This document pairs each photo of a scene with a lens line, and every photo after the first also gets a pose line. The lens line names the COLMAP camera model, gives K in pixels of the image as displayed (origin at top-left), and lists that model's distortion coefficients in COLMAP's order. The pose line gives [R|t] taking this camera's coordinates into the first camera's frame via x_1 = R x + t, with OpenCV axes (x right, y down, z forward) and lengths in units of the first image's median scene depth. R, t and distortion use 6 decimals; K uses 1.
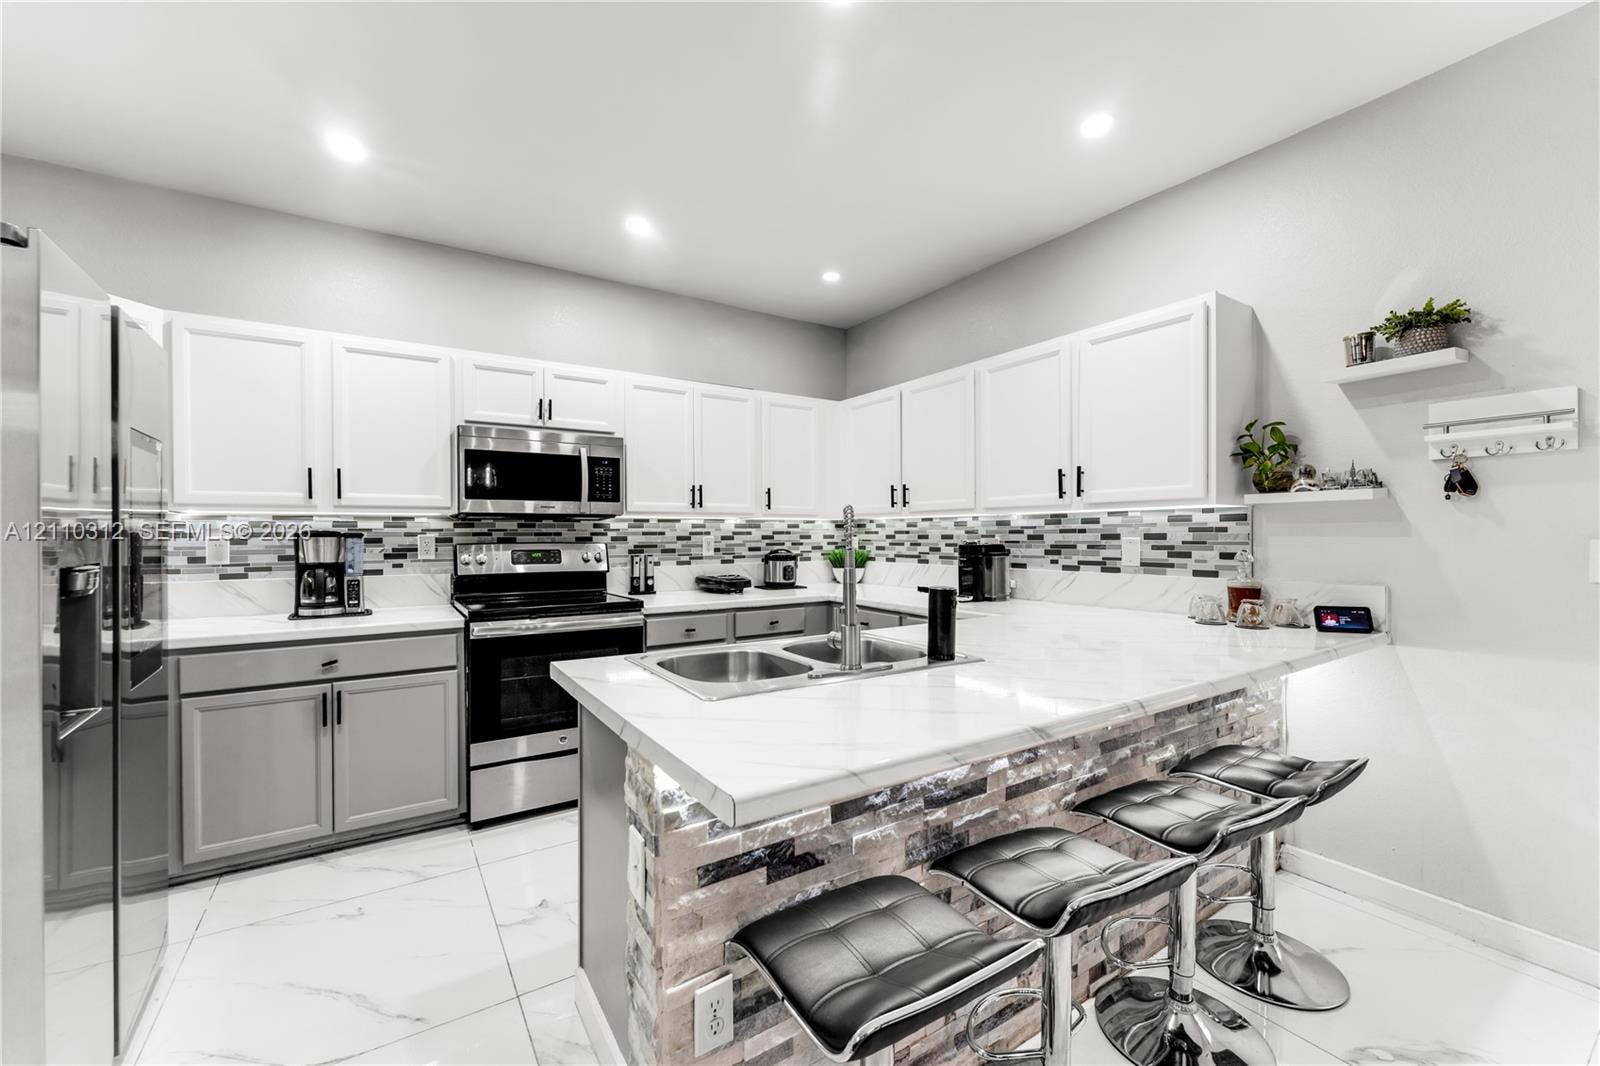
lens RADIAL K [[639.2, 0, 788.7], [0, 639.2, 538.6], [0, 0, 1]] dist [-0.001514, -0.000191]
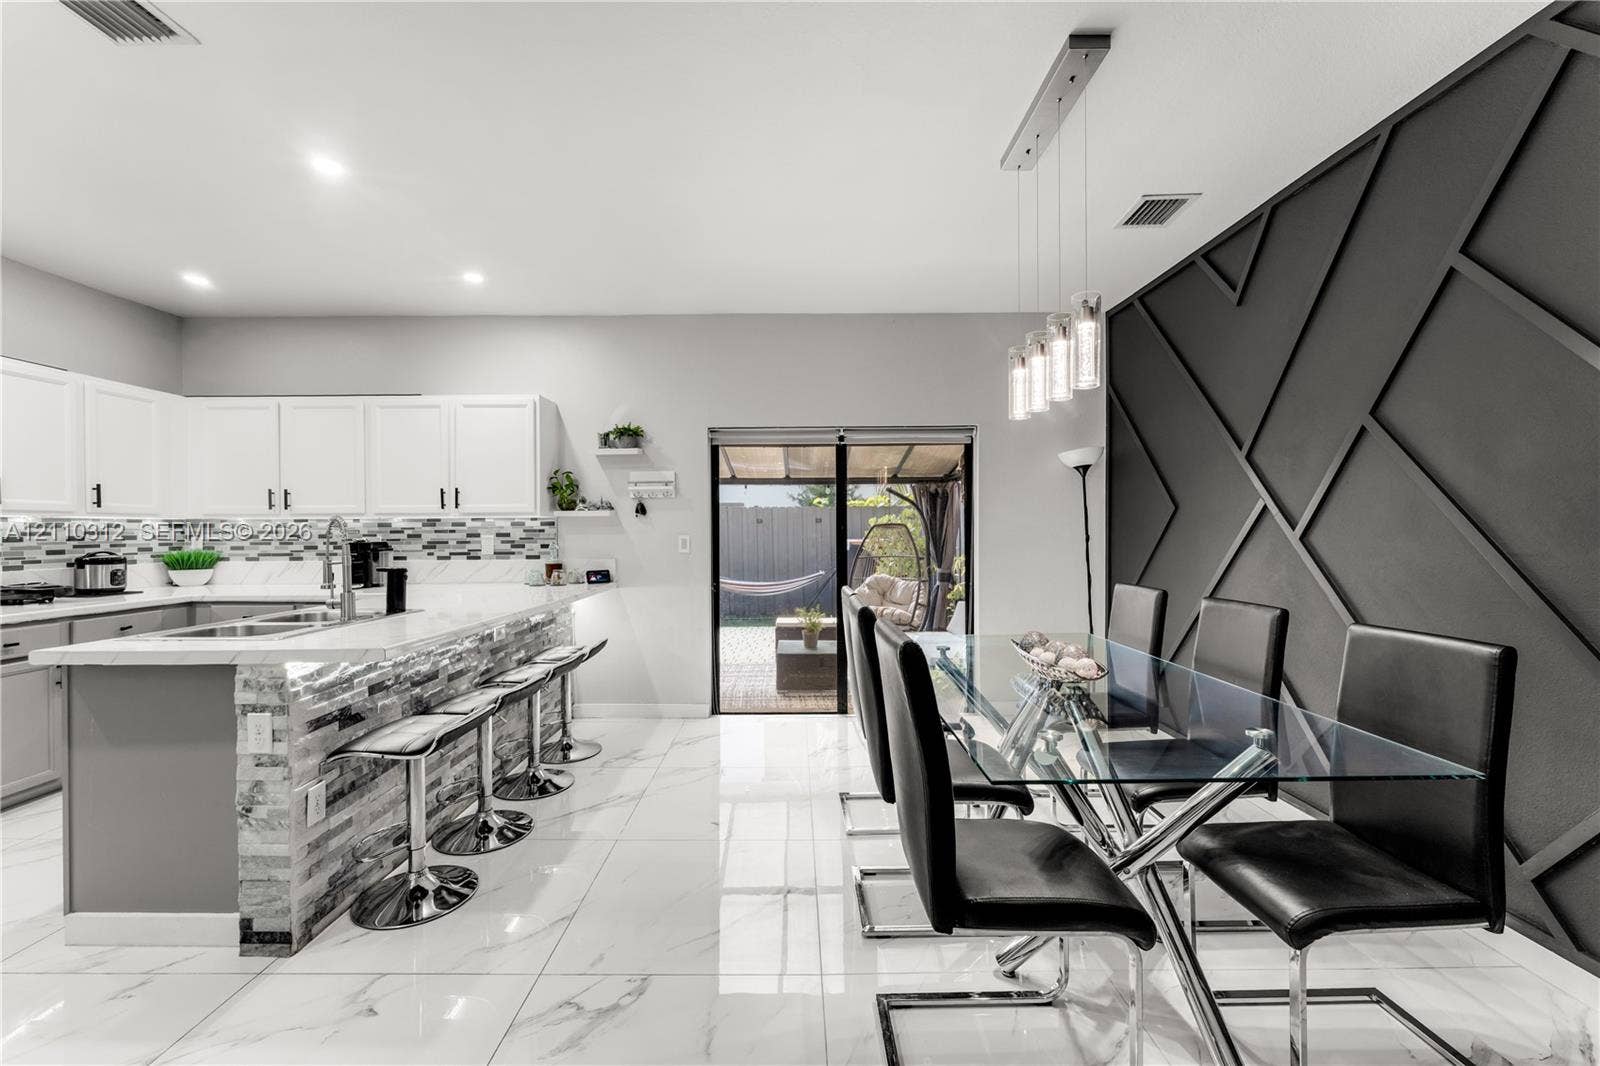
lens RADIAL K [[656.2, 0, 800.0], [0, 656.2, 533.0], [0, 0, 1]] dist [-0.002658, -0.000202]
pose [[0.537080, -0.003247, 0.843525, -0.339637], [0.008598, 0.999962, -0.001626, 0.000678], [-0.843488, 0.008126, 0.537087, -0.412889]]
